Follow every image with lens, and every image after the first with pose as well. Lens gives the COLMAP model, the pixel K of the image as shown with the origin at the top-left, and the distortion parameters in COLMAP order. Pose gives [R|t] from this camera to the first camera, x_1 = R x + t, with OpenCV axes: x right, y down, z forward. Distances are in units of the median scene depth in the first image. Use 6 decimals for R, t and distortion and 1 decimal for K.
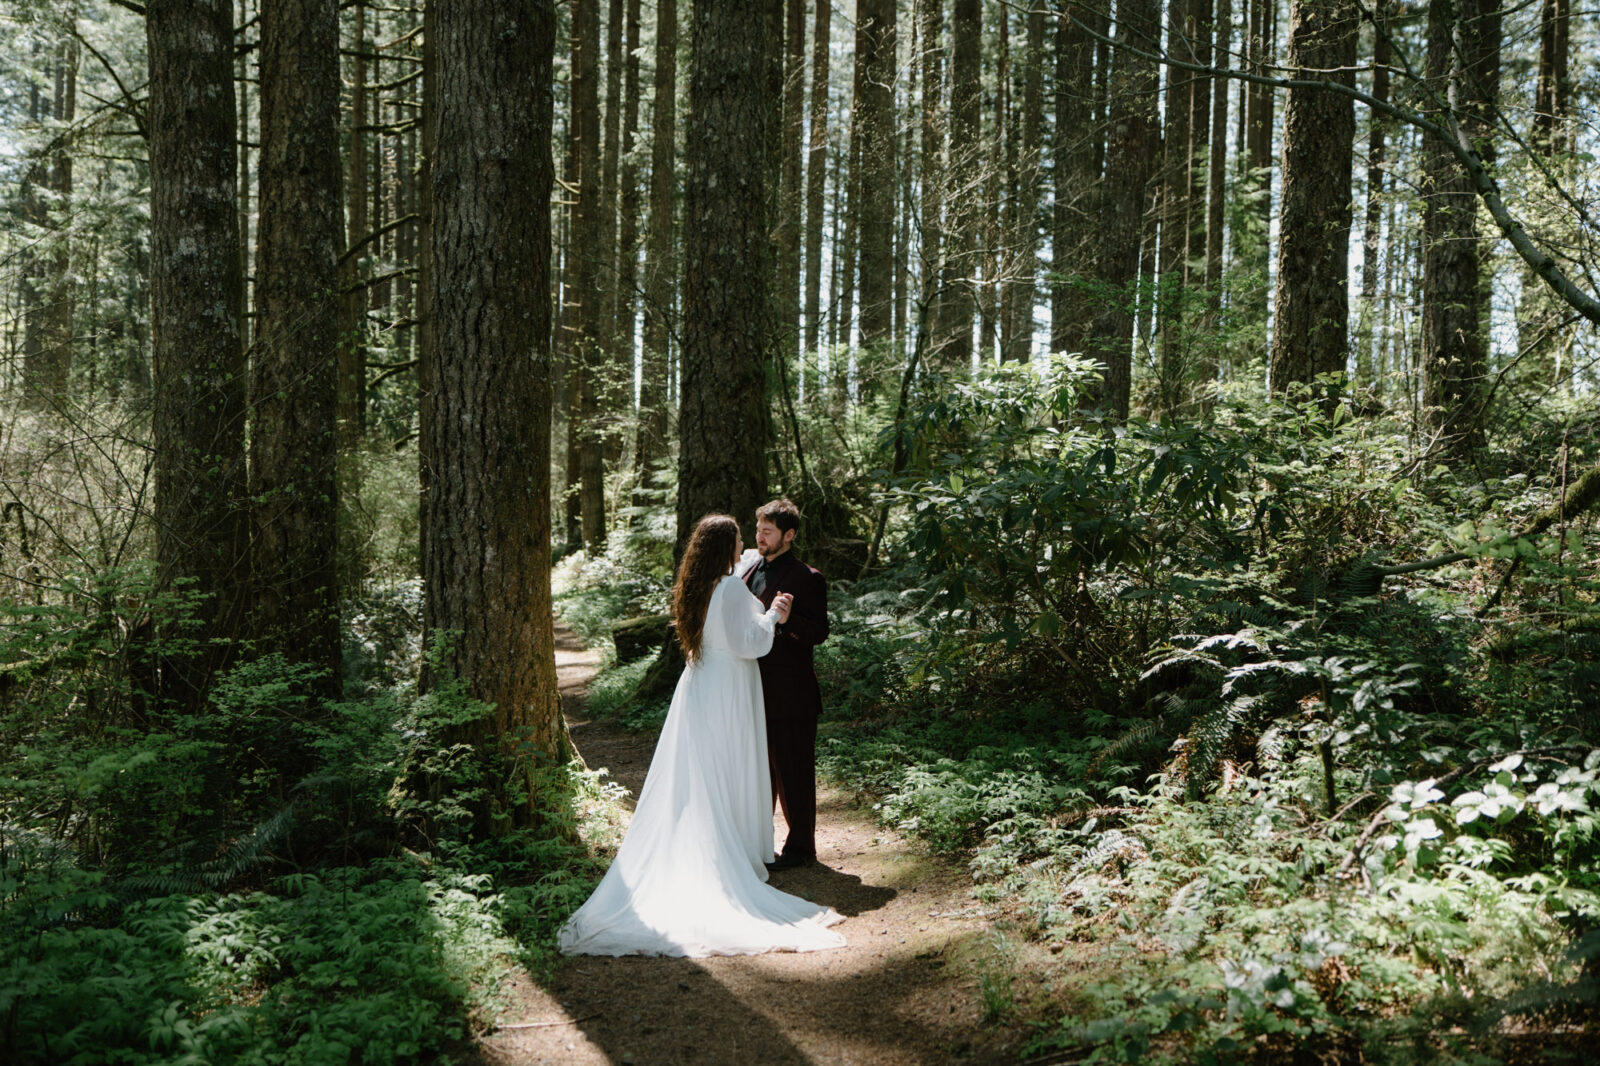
lens RADIAL K [[1408.1, 0, 800.2], [0, 1408.1, 576.5], [0, 0, 1]] dist [-0.011360, -0.013667]
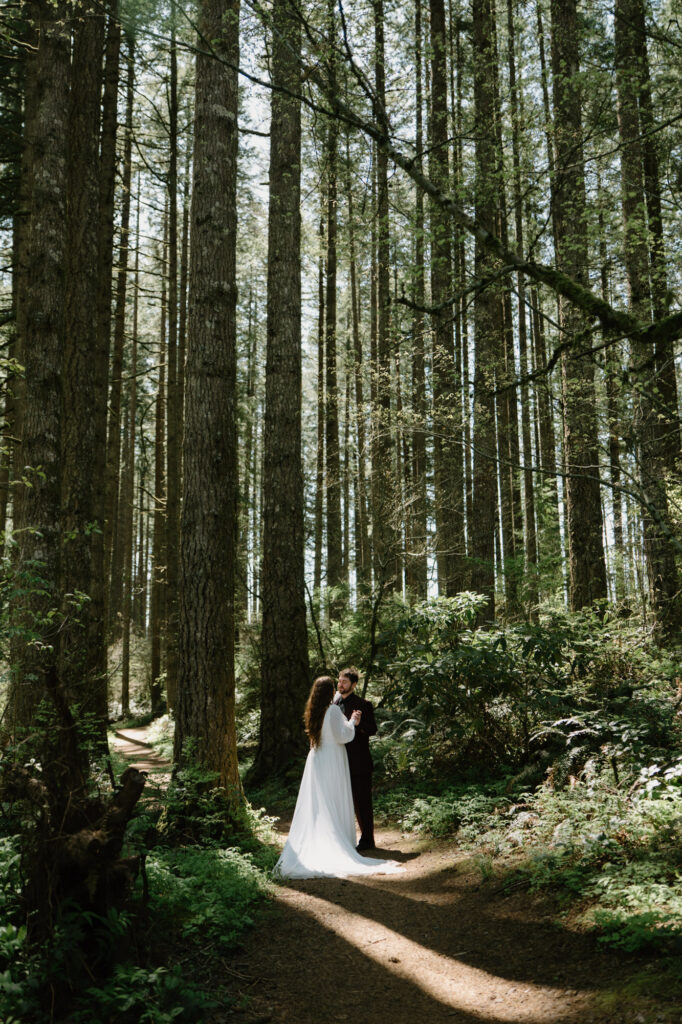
lens RADIAL K [[933.7, 0, 326.4], [0, 933.7, 548.1], [0, 0, 1]] dist [-0.008253, 0.001979]
pose [[0.996958, -0.029145, 0.072289, -0.153510], [0.042807, 0.979803, -0.195329, 0.042701], [-0.065137, 0.197829, 0.978070, -0.420169]]
